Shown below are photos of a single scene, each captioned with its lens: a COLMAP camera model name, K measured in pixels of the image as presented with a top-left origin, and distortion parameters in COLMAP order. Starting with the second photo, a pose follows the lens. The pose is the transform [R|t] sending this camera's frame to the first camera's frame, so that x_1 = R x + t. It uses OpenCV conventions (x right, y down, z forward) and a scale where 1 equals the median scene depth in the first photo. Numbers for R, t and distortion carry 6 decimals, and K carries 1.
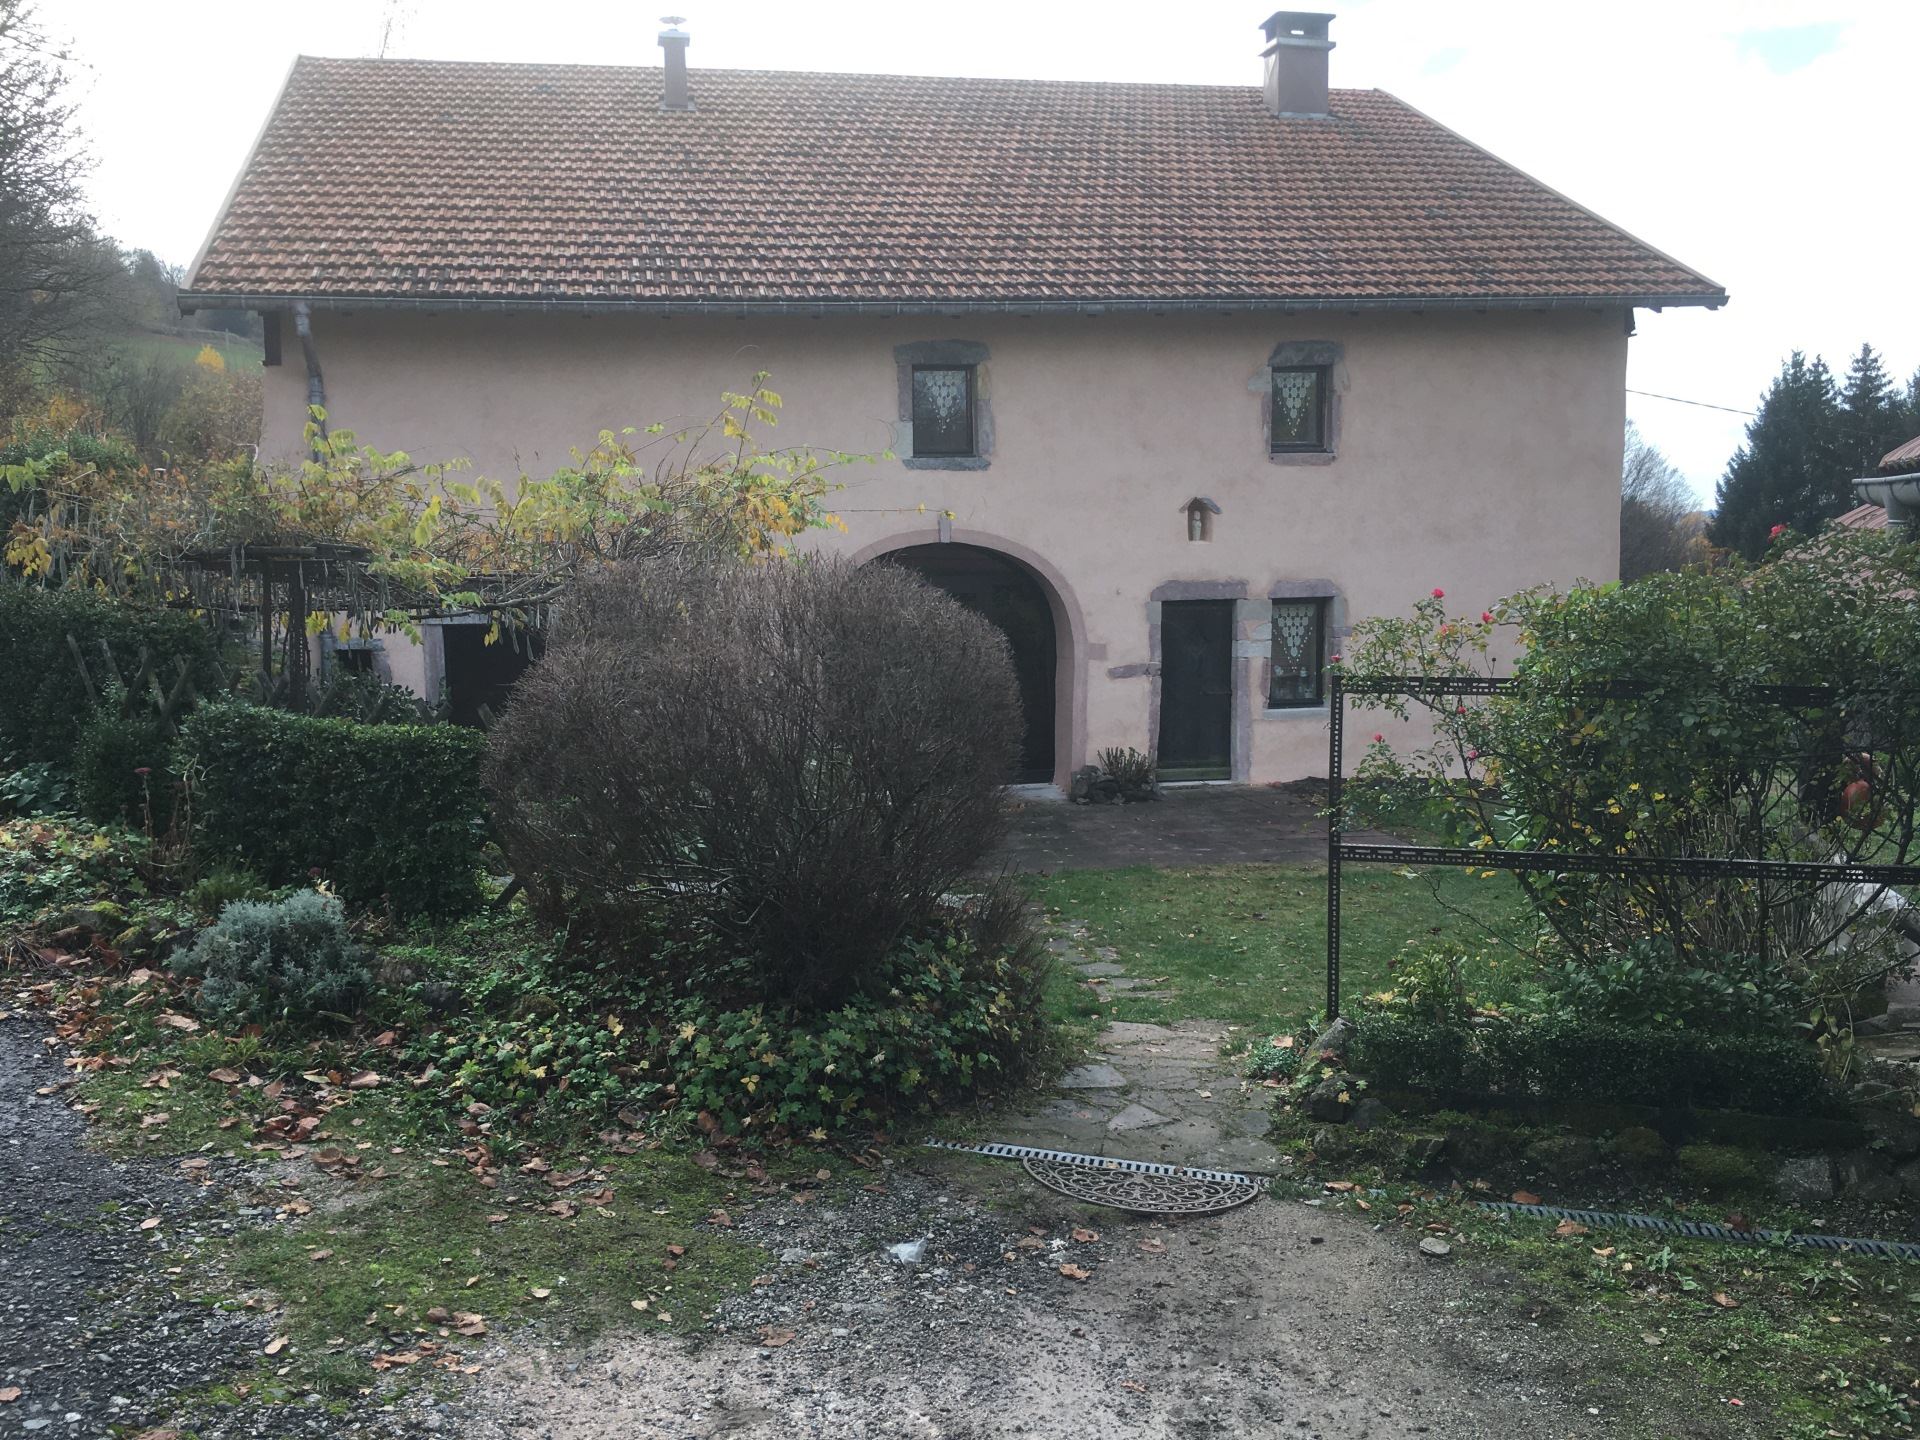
lens RADIAL K [[1646.1, 0, 963.9], [0, 1646.1, 724.8], [0, 0, 1]] dist [0.079735, -0.108223]
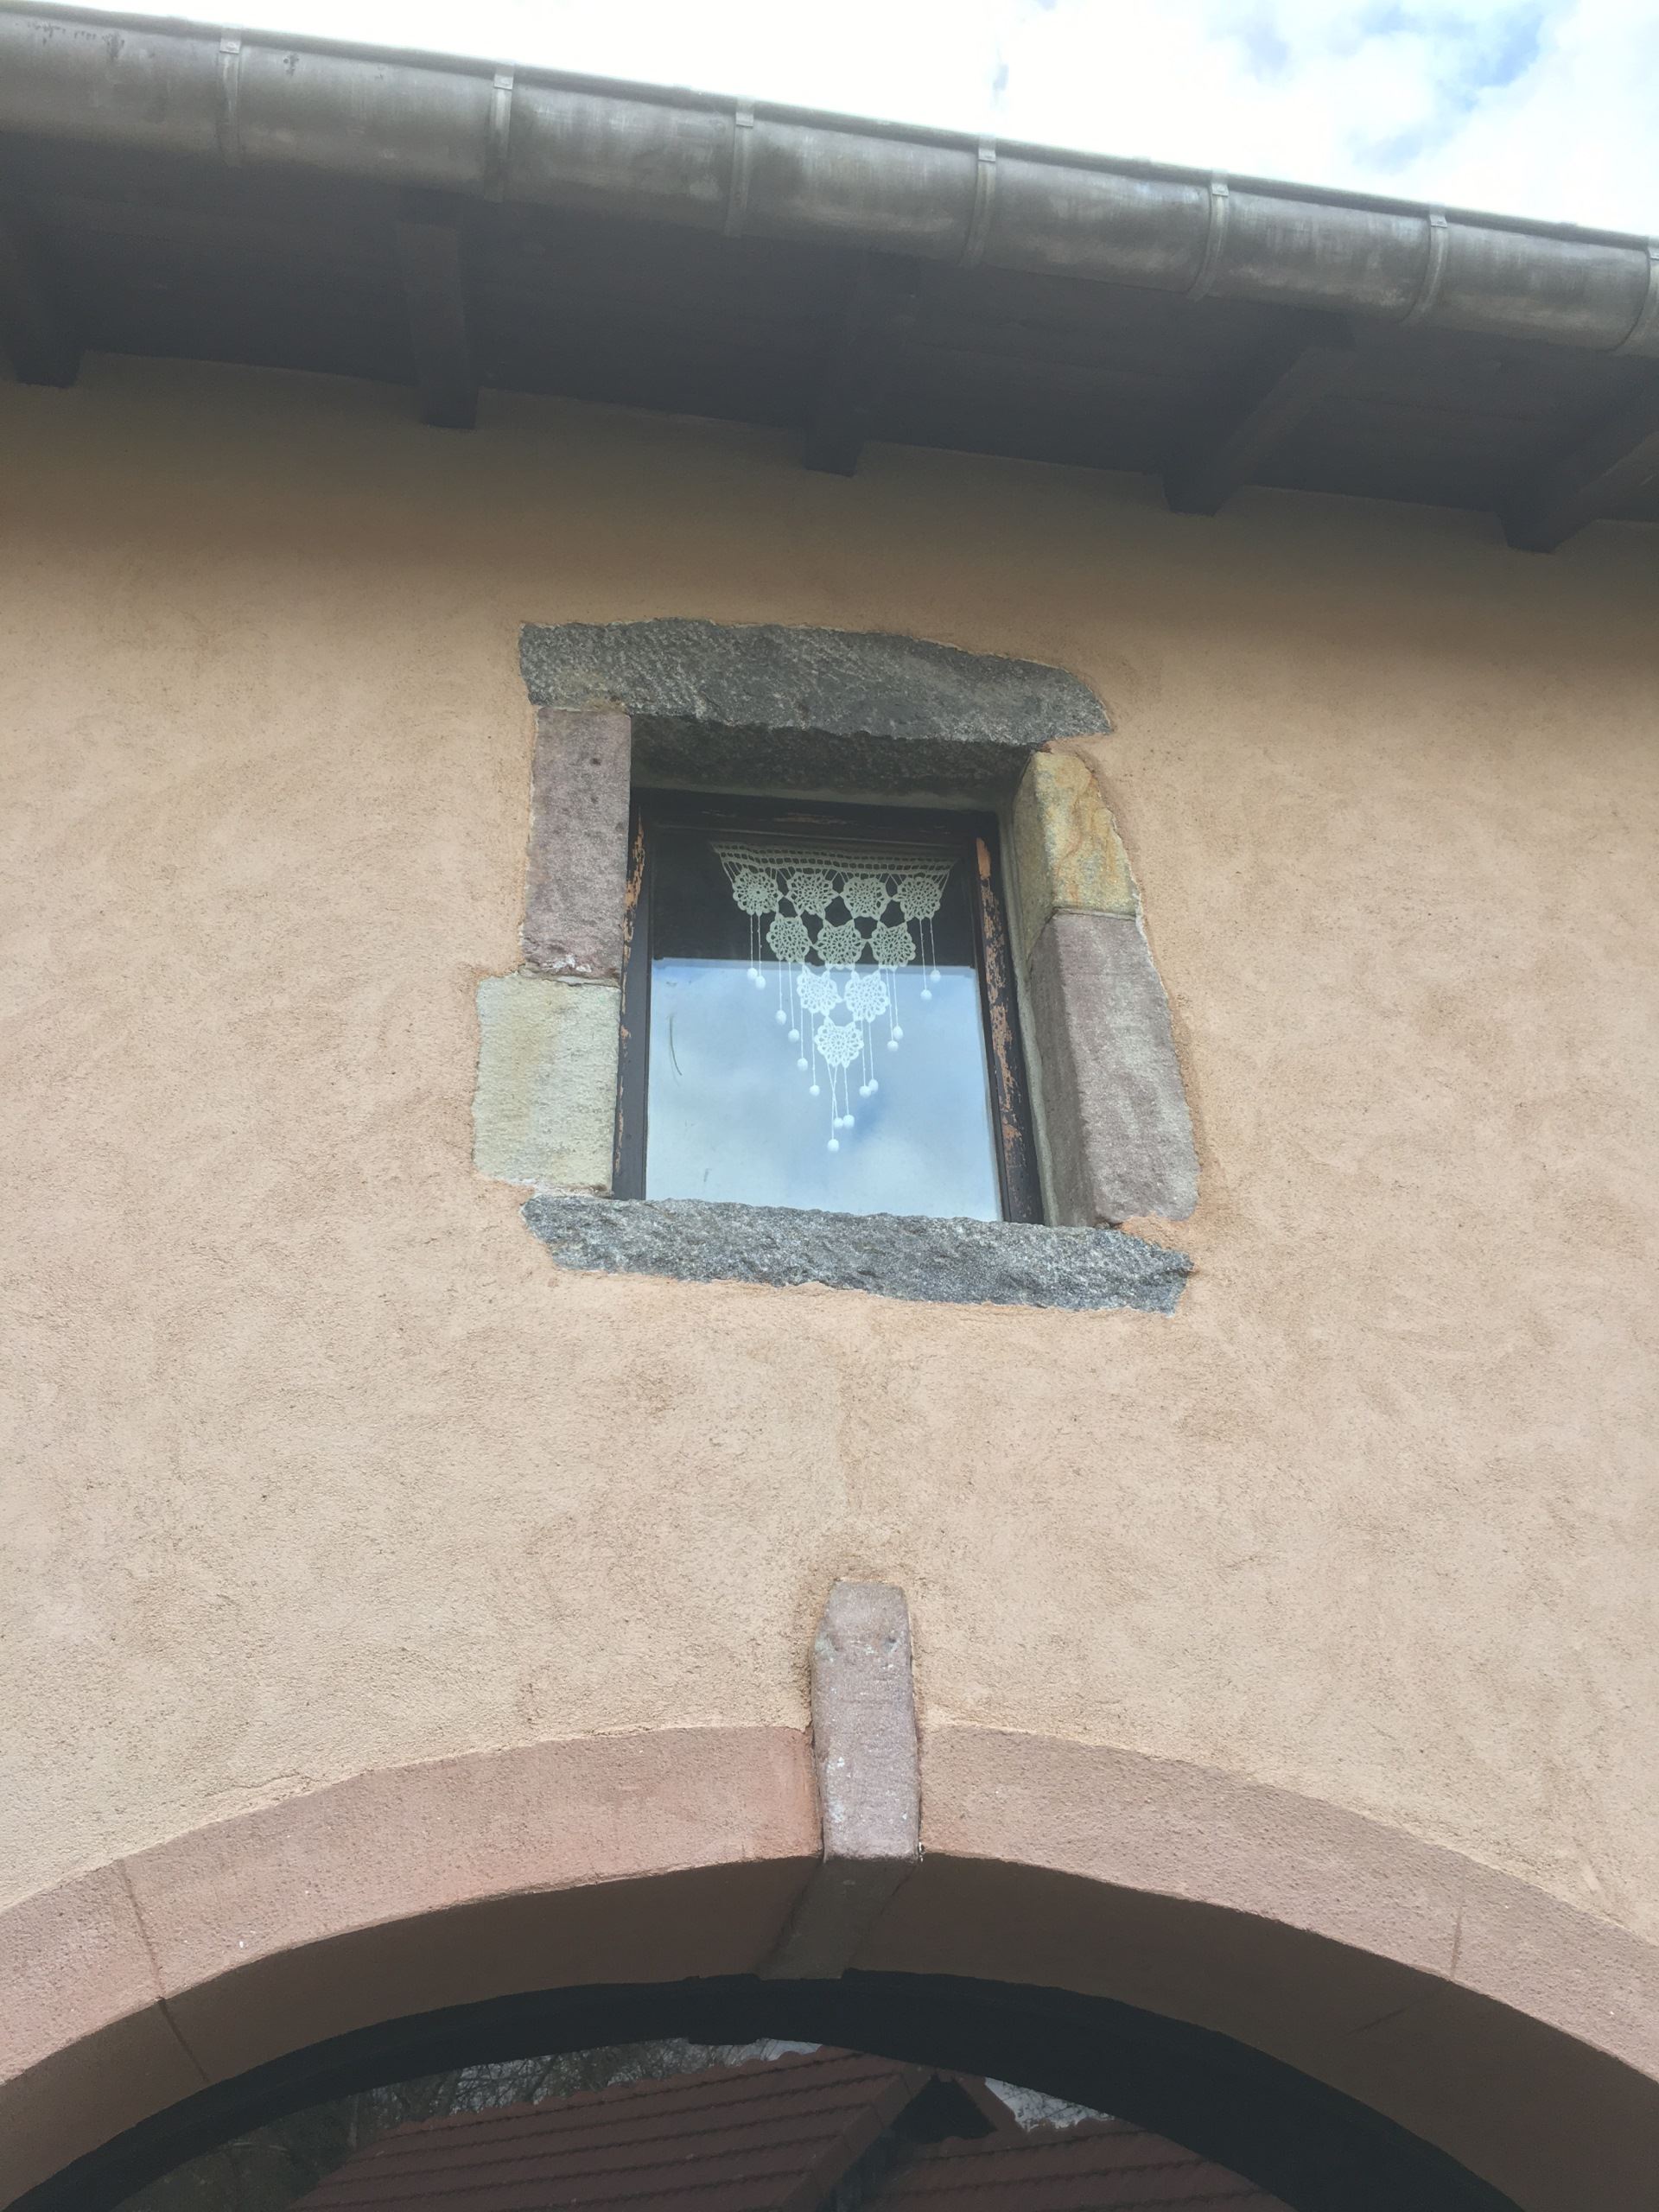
lens RADIAL K [[1896.5, 0, 826.2], [0, 1896.5, 1107.7], [0, 0, 1]] dist [0.079735, -0.108223]
pose [[0.999293, -0.033286, -0.017479, -0.010092], [0.013923, 0.759505, -0.650352, -0.064953], [0.034923, 0.649649, 0.759432, 0.842467]]
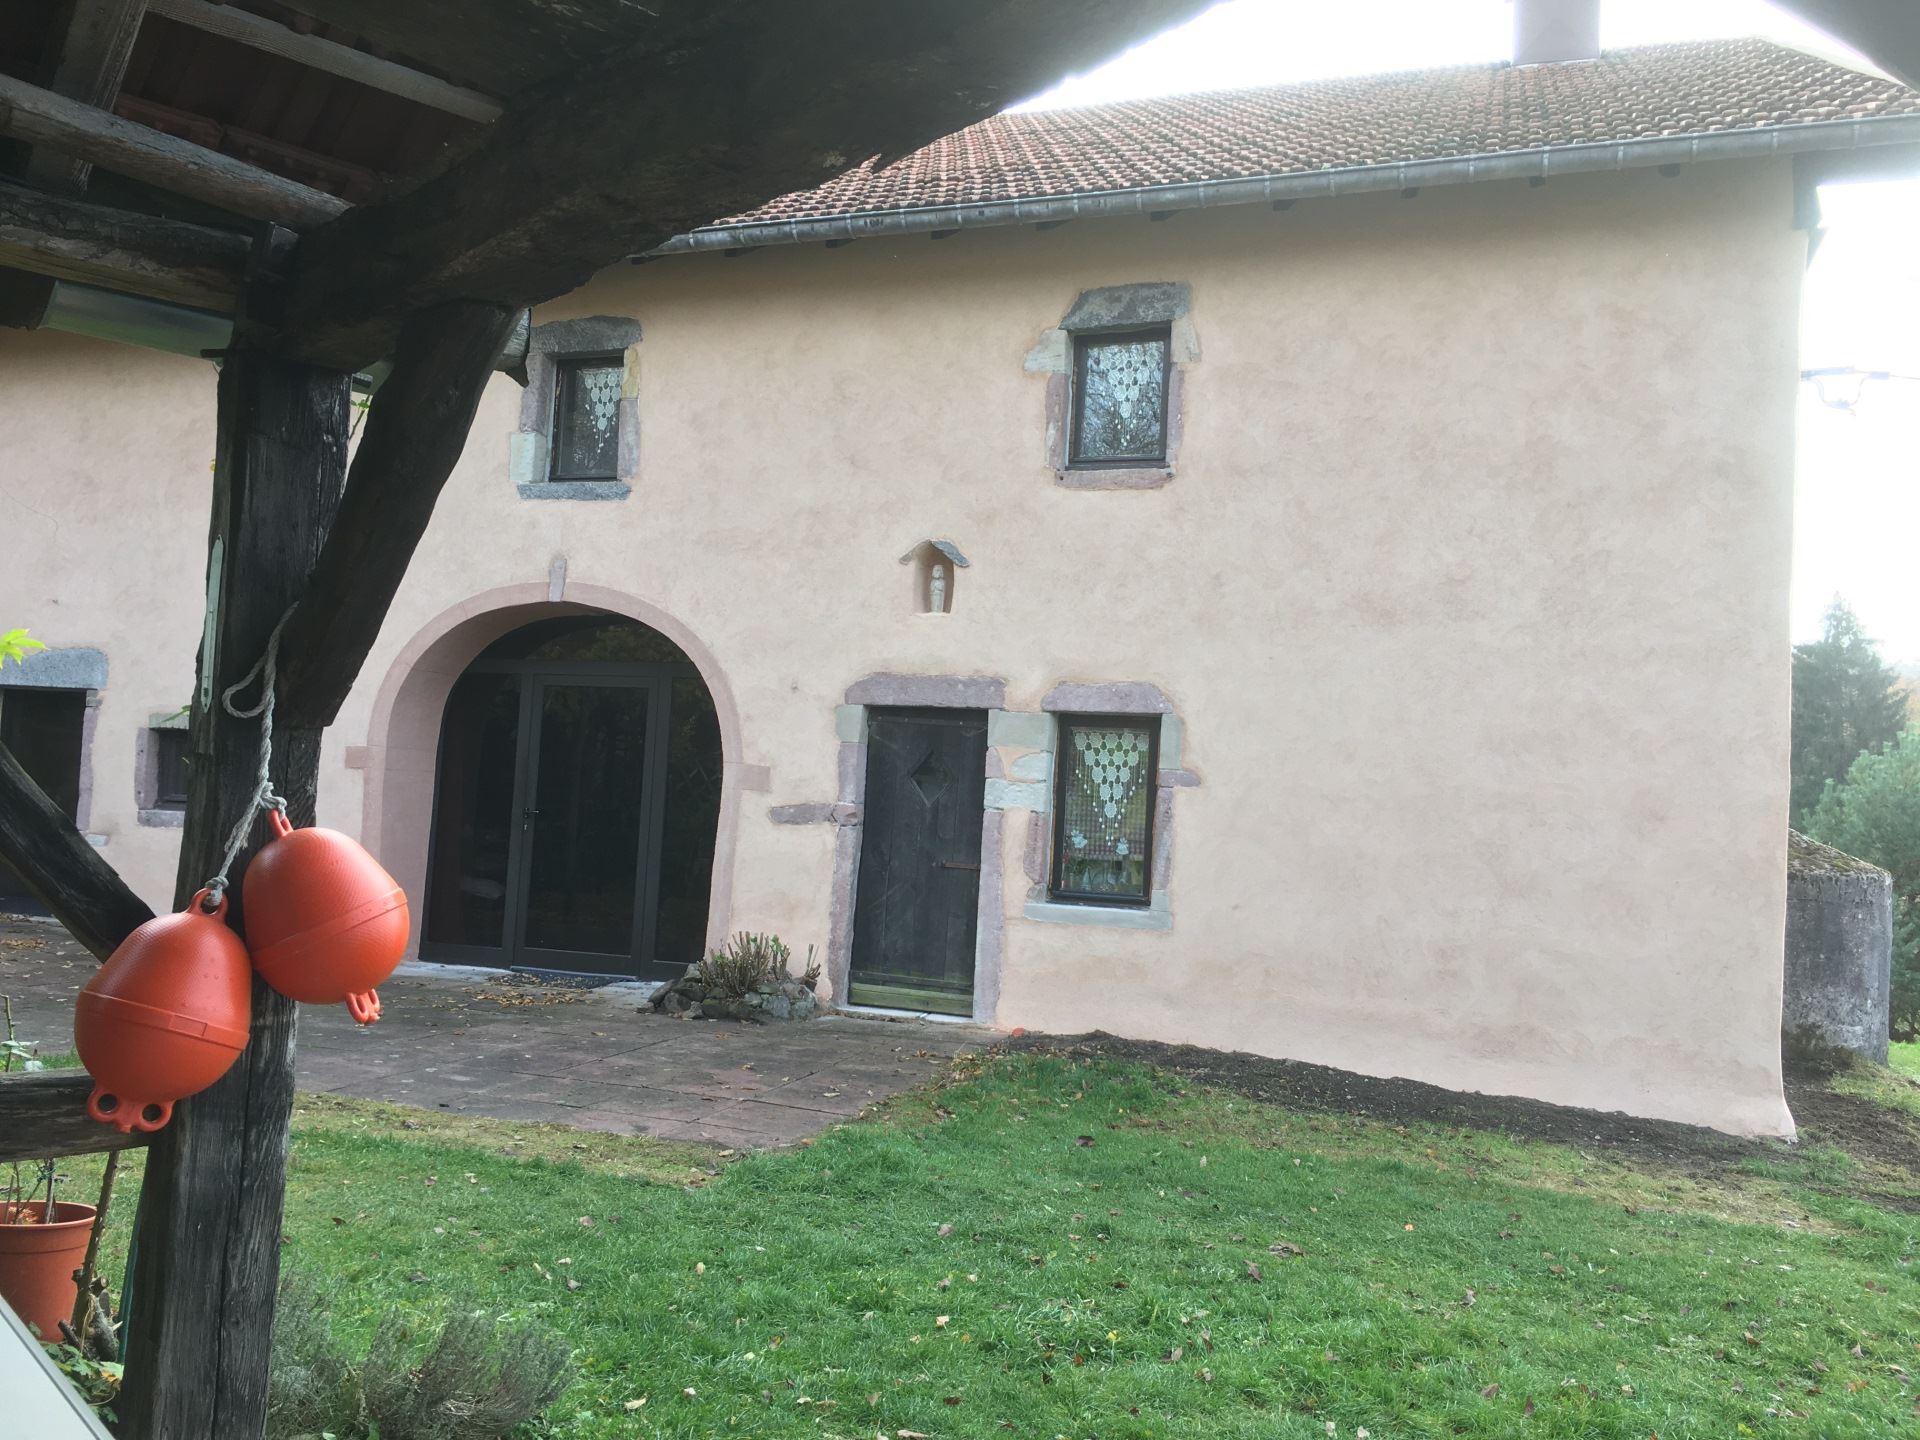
lens RADIAL K [[1646.1, 0, 955.2], [0, 1646.1, 719.5], [0, 0, 1]] dist [0.079735, -0.108223]
pose [[0.853957, 0.027893, -0.519595, 0.467799], [-0.123580, 0.980863, -0.150450, 0.018741], [0.505455, 0.192690, 0.841062, 0.498446]]
